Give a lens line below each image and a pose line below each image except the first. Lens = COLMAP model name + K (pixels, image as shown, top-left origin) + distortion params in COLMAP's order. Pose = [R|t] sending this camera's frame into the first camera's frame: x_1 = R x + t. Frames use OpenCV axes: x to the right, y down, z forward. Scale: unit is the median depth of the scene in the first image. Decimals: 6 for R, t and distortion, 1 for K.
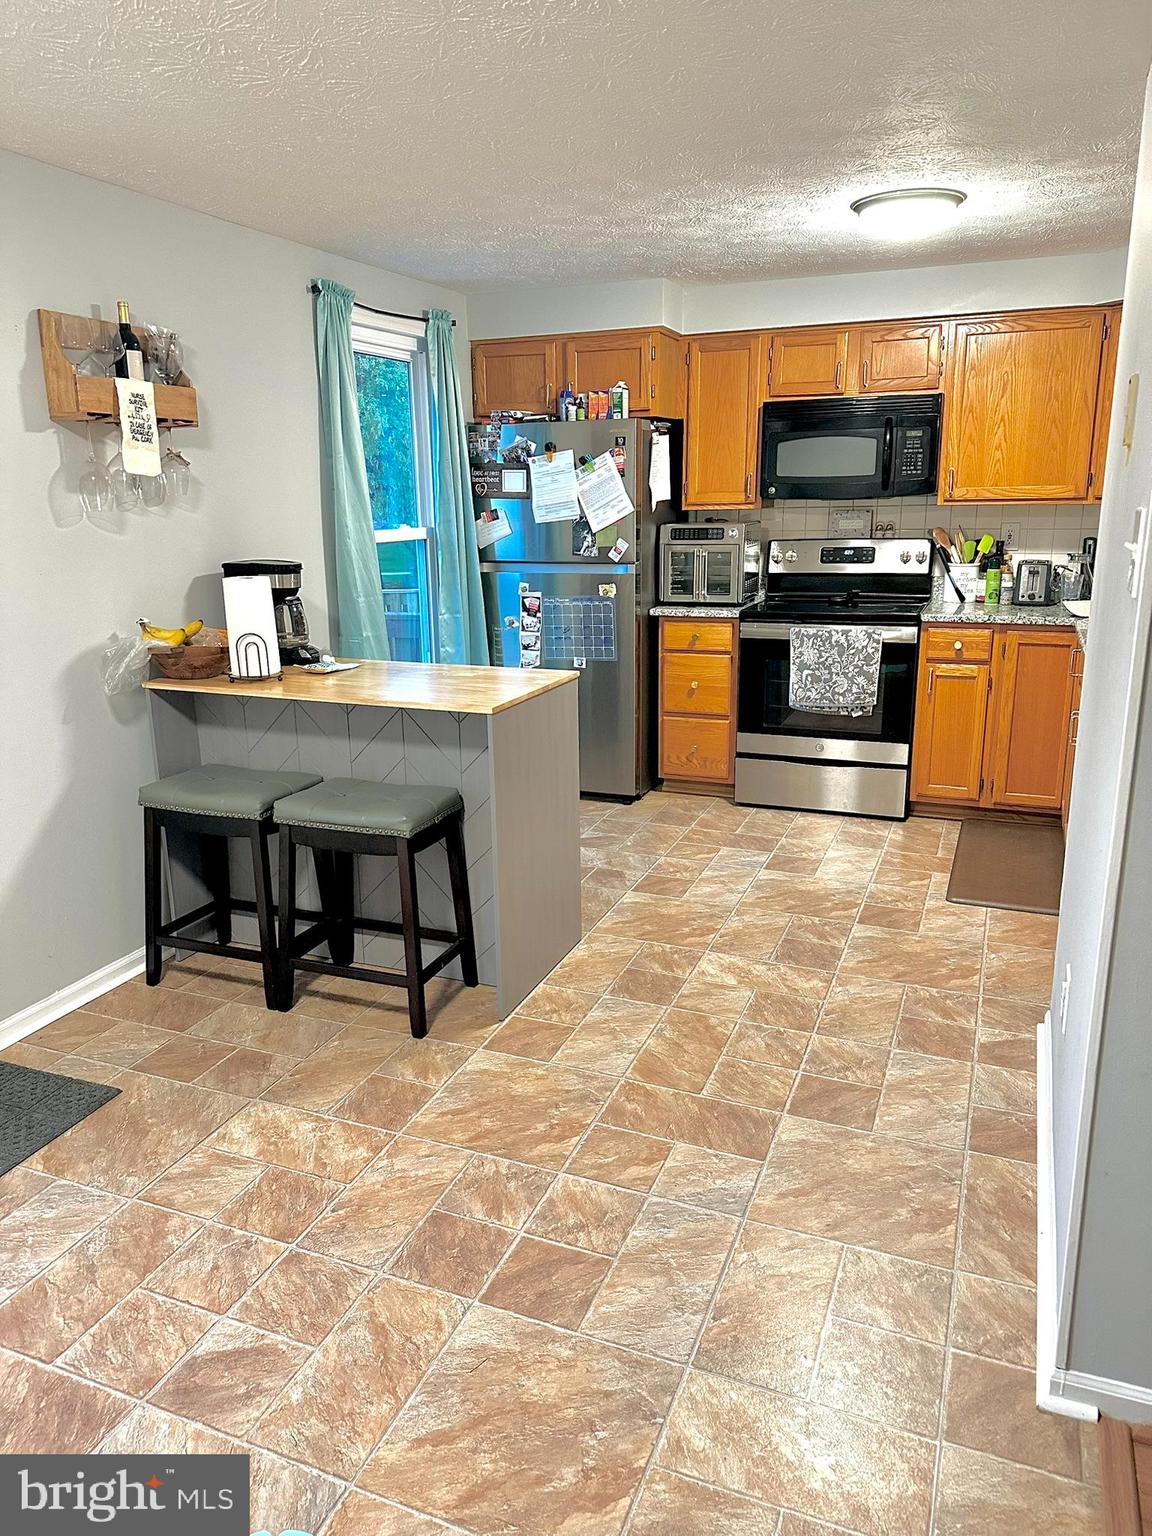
lens RADIAL K [[1063.7, 0, 563.7], [0, 1063.7, 758.7], [0, 0, 1]] dist [0.063475, -0.072263]
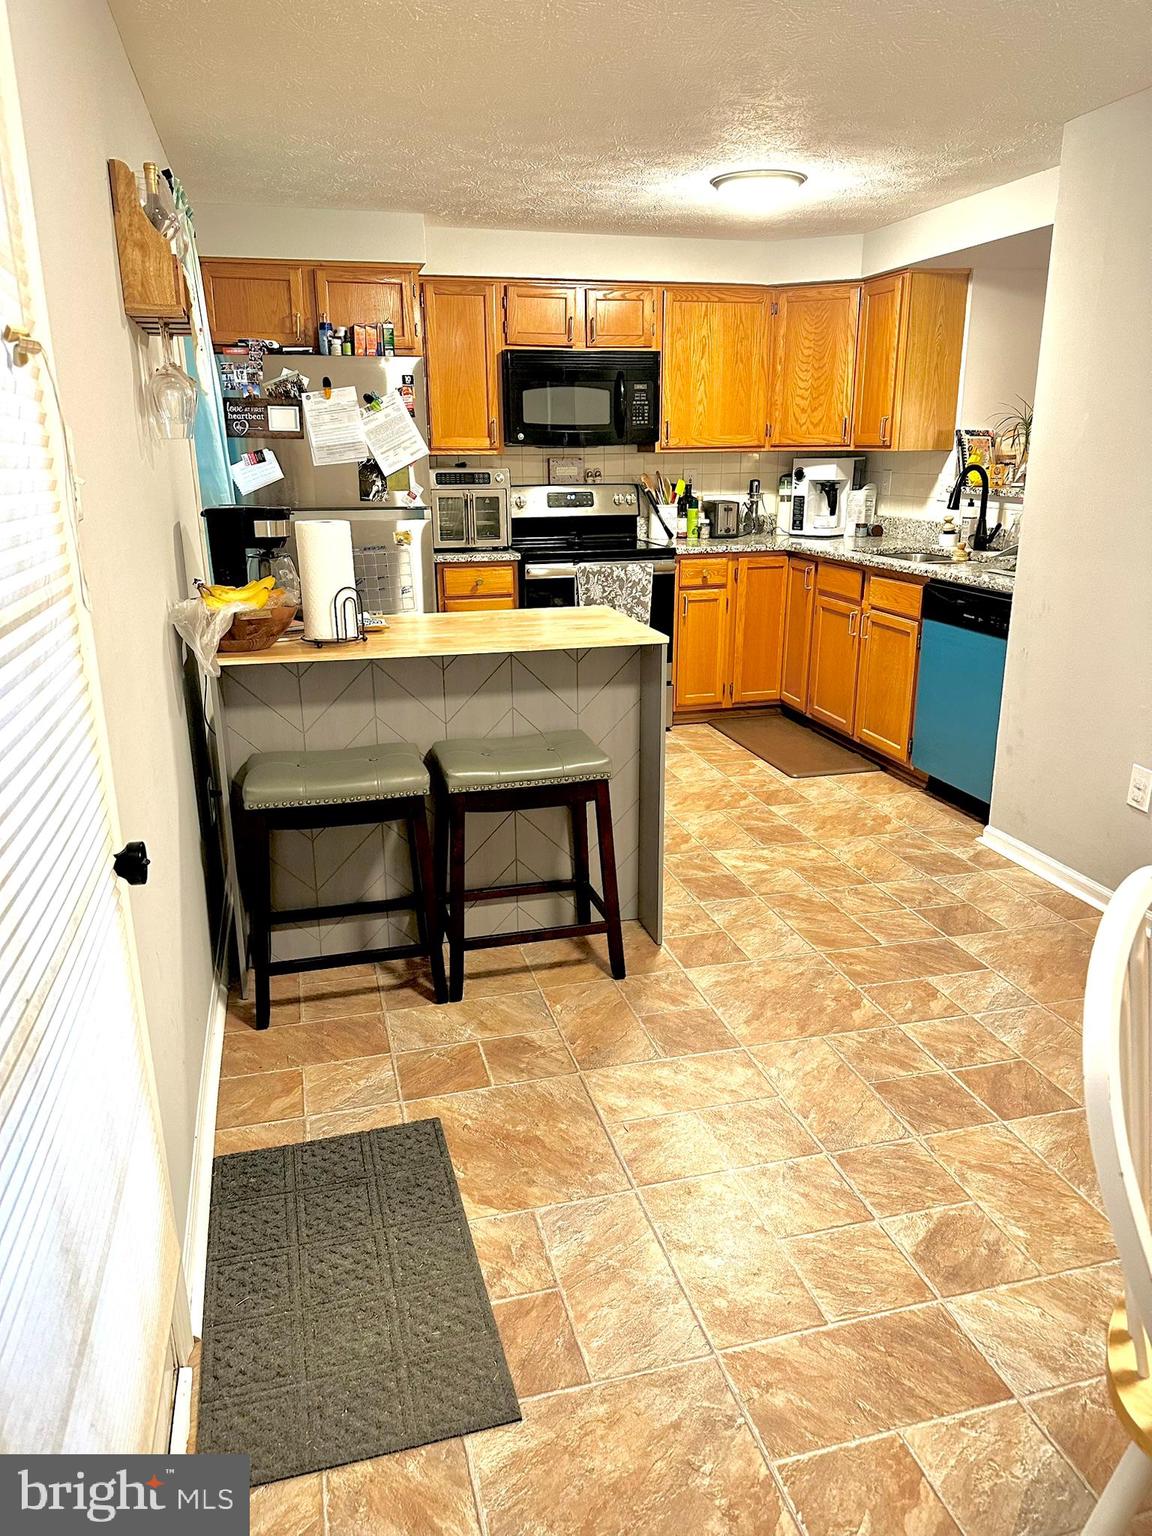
lens RADIAL K [[1063.7, 0, 561.7], [0, 1063.7, 764.9], [0, 0, 1]] dist [0.063475, -0.072263]
pose [[0.793530, -0.161391, 0.586740, -0.651402], [0.139857, 0.986748, 0.082271, -0.021574], [-0.592242, 0.016775, 0.805585, 0.207216]]
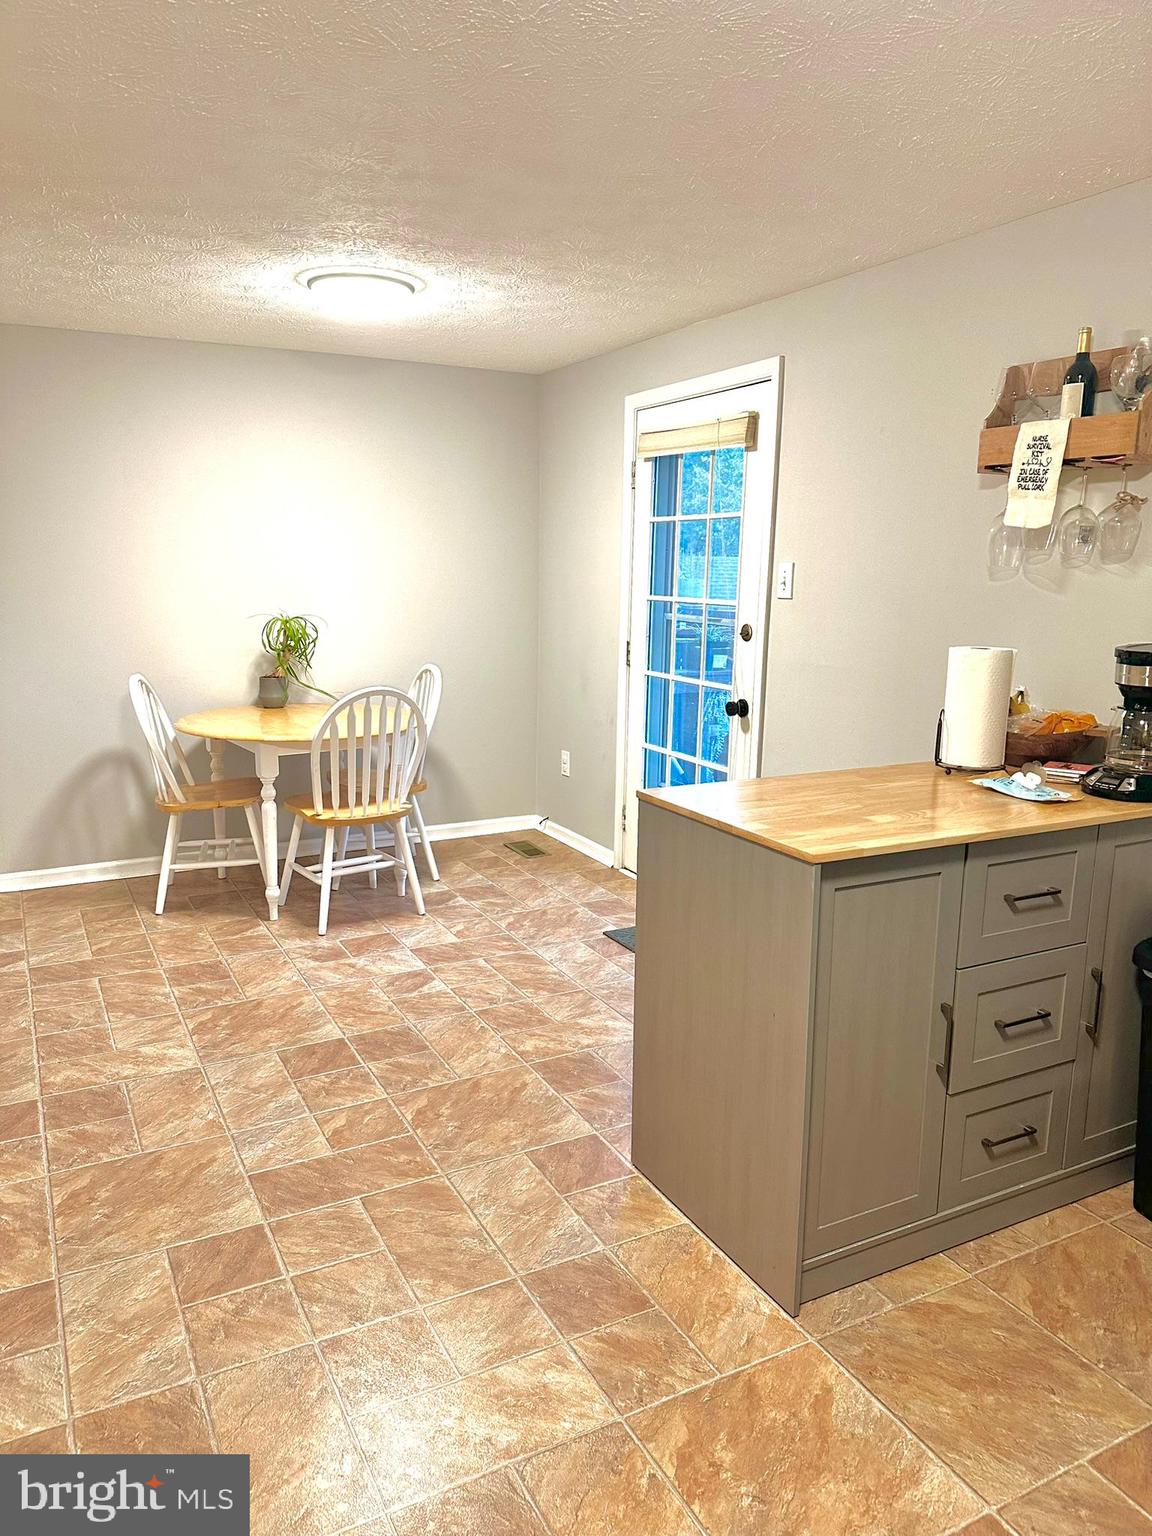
lens RADIAL K [[1063.7, 0, 575.7], [0, 1063.7, 770.4], [0, 0, 1]] dist [0.063475, -0.072263]
pose [[-0.628608, 0.164924, -0.760034, 0.521474], [-0.193553, 0.913333, 0.358273, -0.309222], [0.753252, 0.372321, -0.542207, 1.206223]]
